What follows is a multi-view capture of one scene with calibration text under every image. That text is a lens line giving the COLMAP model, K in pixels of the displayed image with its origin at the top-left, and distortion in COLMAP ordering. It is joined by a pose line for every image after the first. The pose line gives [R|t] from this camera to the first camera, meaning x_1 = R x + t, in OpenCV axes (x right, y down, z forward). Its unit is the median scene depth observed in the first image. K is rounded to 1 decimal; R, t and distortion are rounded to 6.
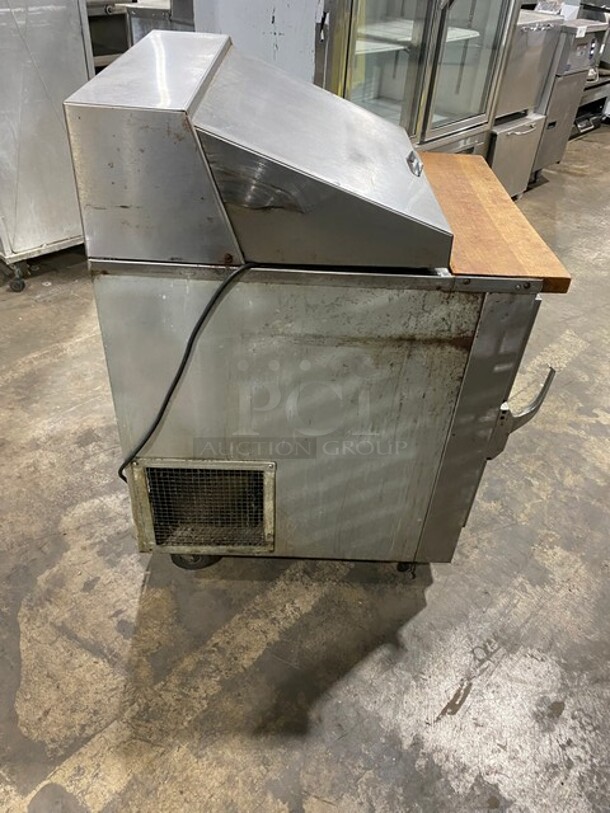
lens RADIAL K [[623.0, 0, 305.7], [0, 623.0, 409.0], [0, 0, 1]] dist [0.001333, -0.003007]
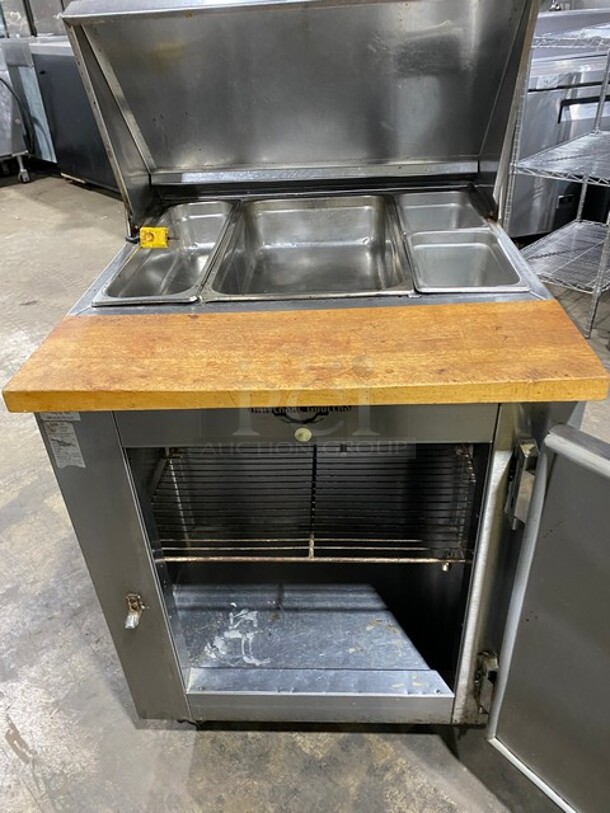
lens RADIAL K [[623.0, 0, 301.0], [0, 623.0, 406.6], [0, 0, 1]] dist [0.001333, -0.003007]
pose [[-0.050665, 0.503144, -0.862716, 0.772641], [-0.580233, 0.688254, 0.435472, -0.526126], [0.812873, 0.522639, 0.257071, 0.846806]]
